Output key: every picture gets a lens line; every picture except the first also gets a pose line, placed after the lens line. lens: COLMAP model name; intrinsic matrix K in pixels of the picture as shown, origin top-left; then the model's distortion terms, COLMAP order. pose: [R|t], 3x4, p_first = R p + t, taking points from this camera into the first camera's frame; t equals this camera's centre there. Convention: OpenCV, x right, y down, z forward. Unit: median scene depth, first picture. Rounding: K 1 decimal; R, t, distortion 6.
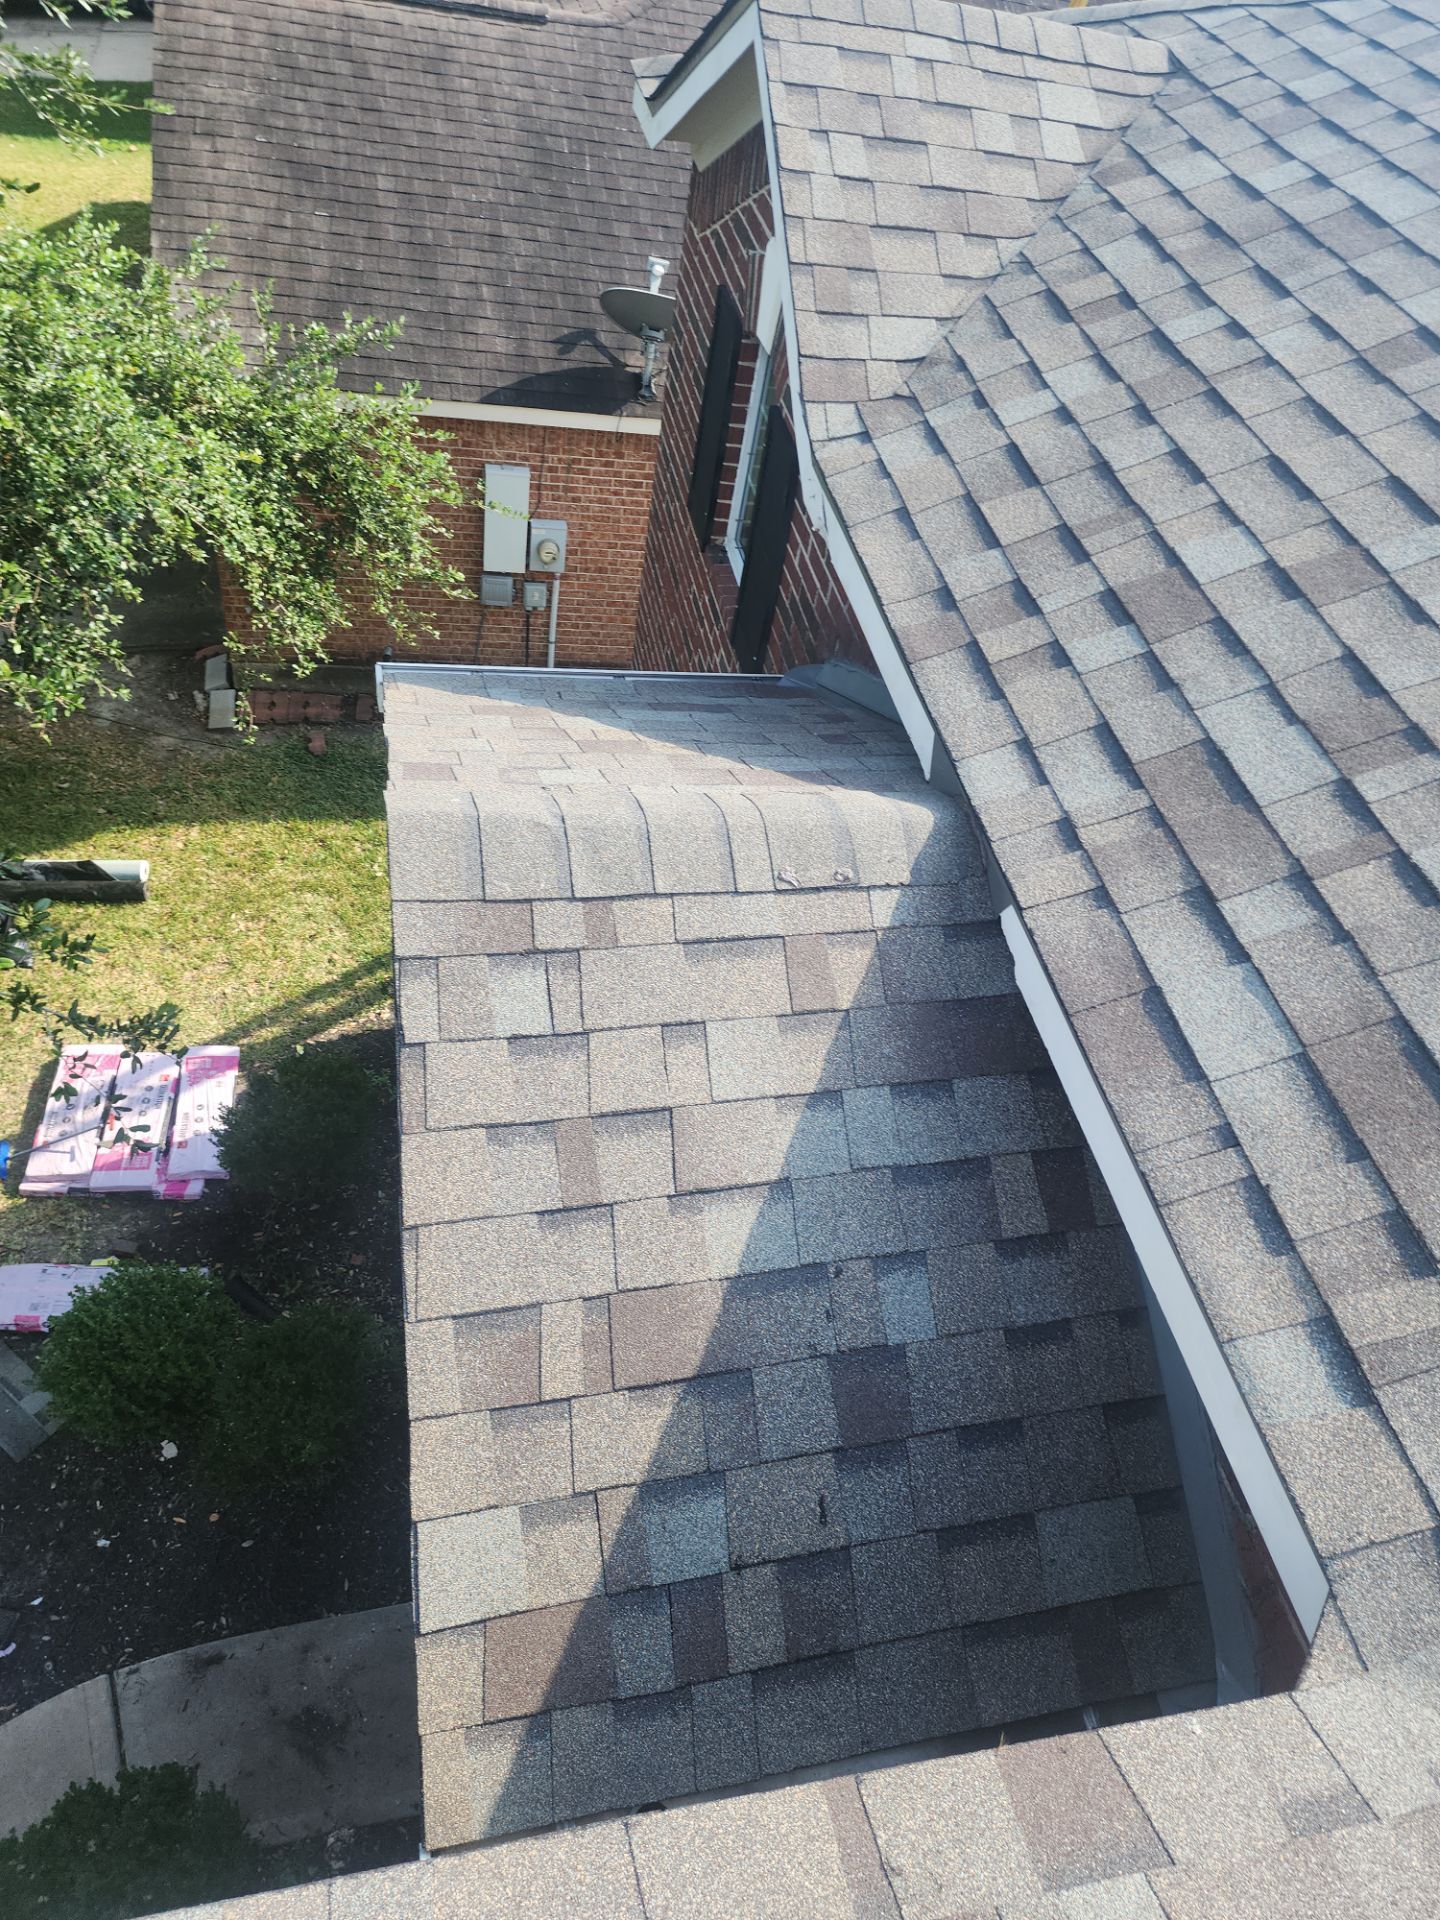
lens RADIAL K [[1261.7, 0, 713.5], [0, 1261.7, 930.1], [0, 0, 1]] dist [0.089081, -0.065548]
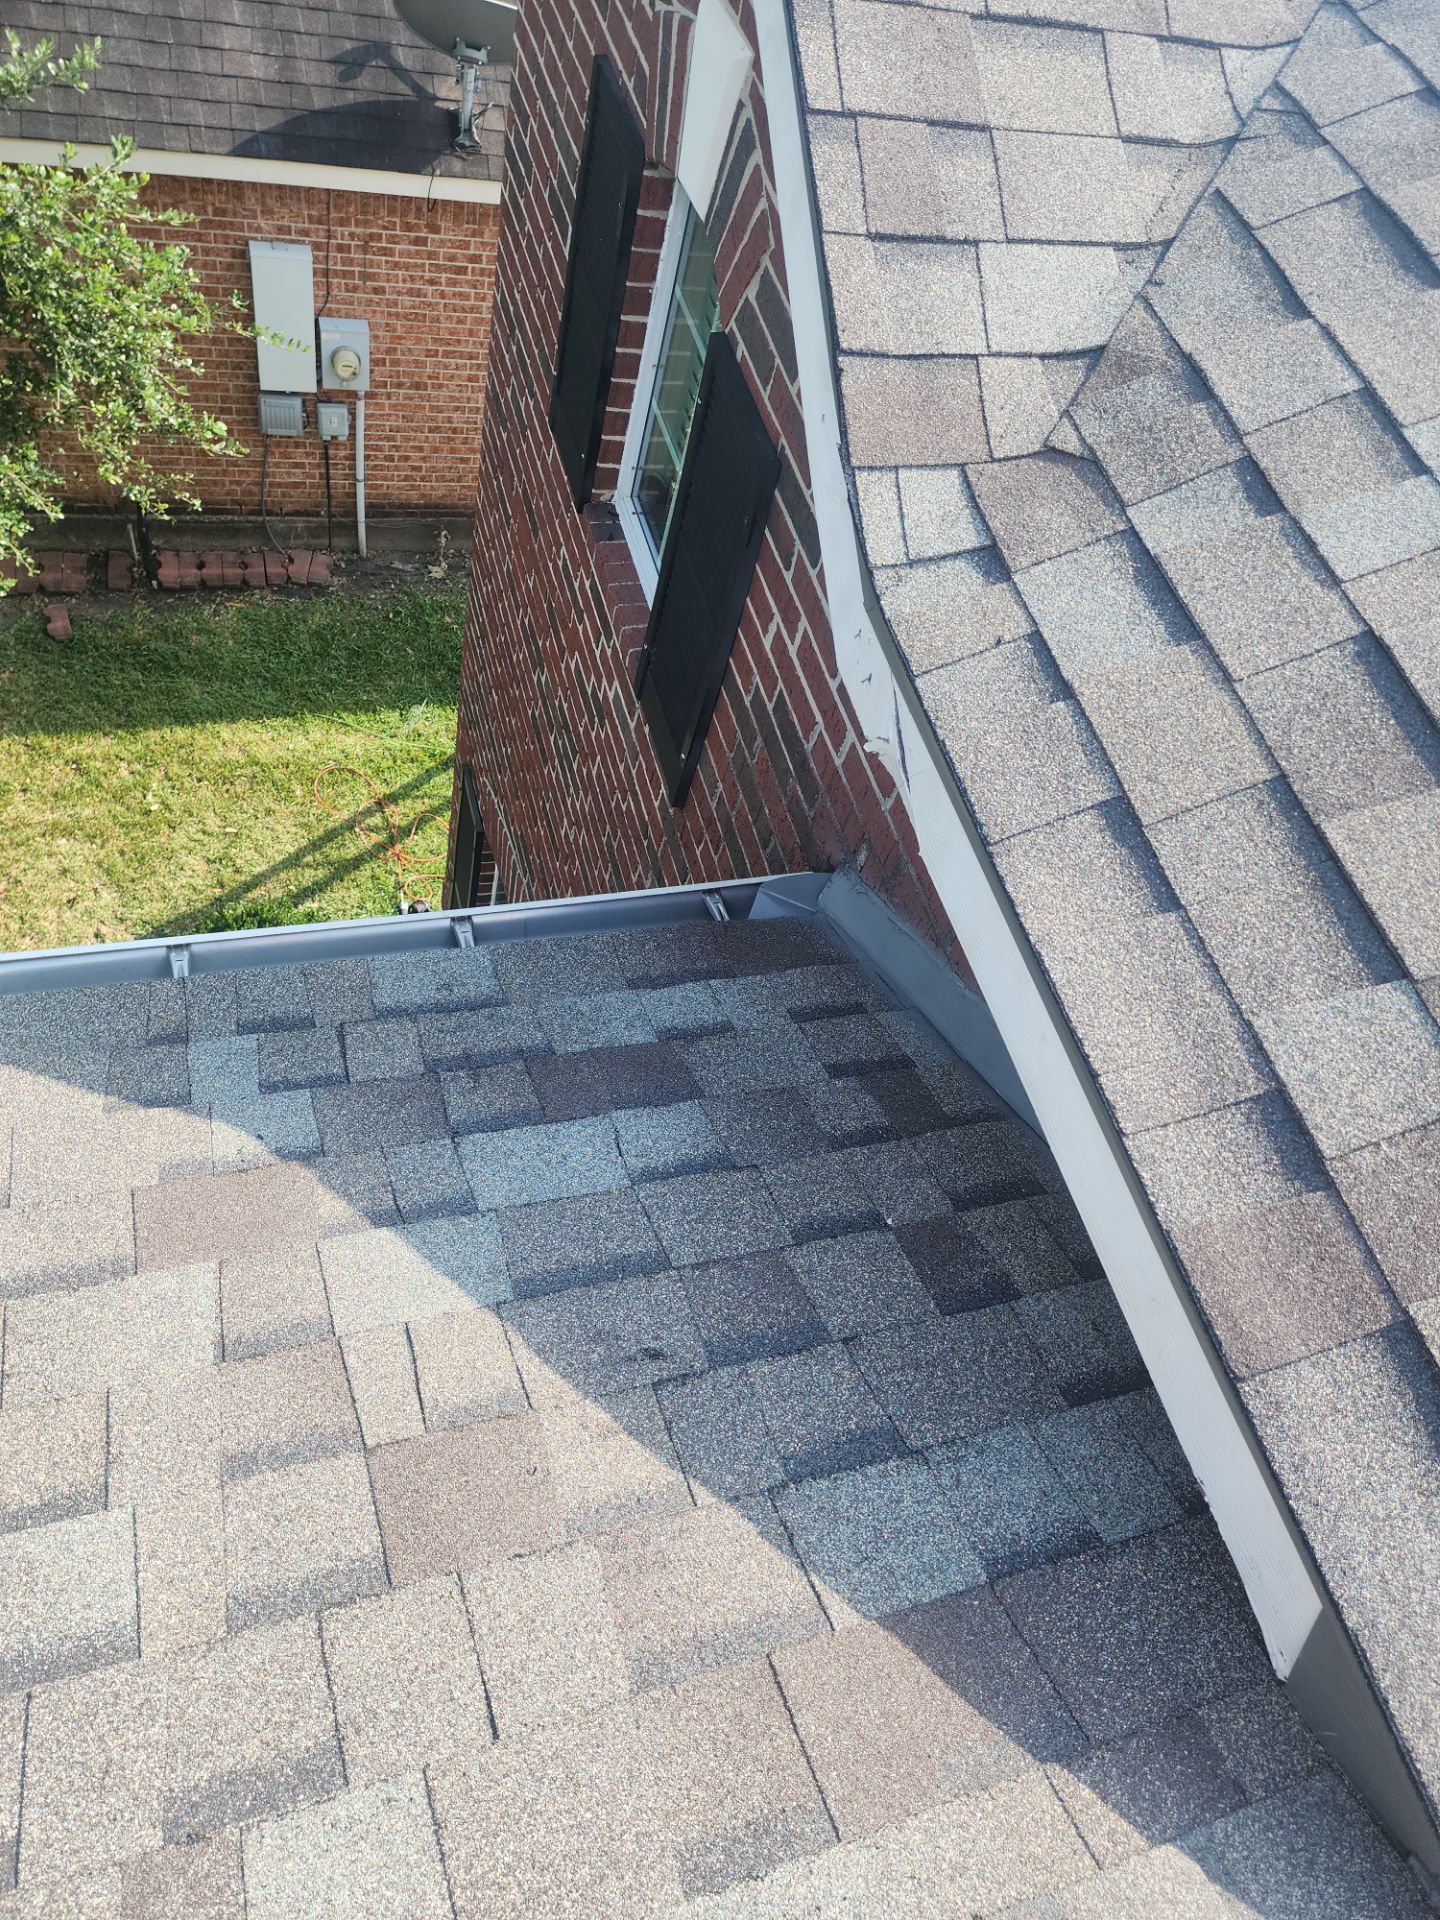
lens RADIAL K [[1264.0, 0, 683.9], [0, 1264.0, 934.2], [0, 0, 1]] dist [0.072707, -0.062192]
pose [[0.995294, -0.036329, 0.089834, -0.033991], [0.018365, 0.980980, 0.193238, -0.344289], [-0.095146, -0.190679, 0.977031, 0.543975]]
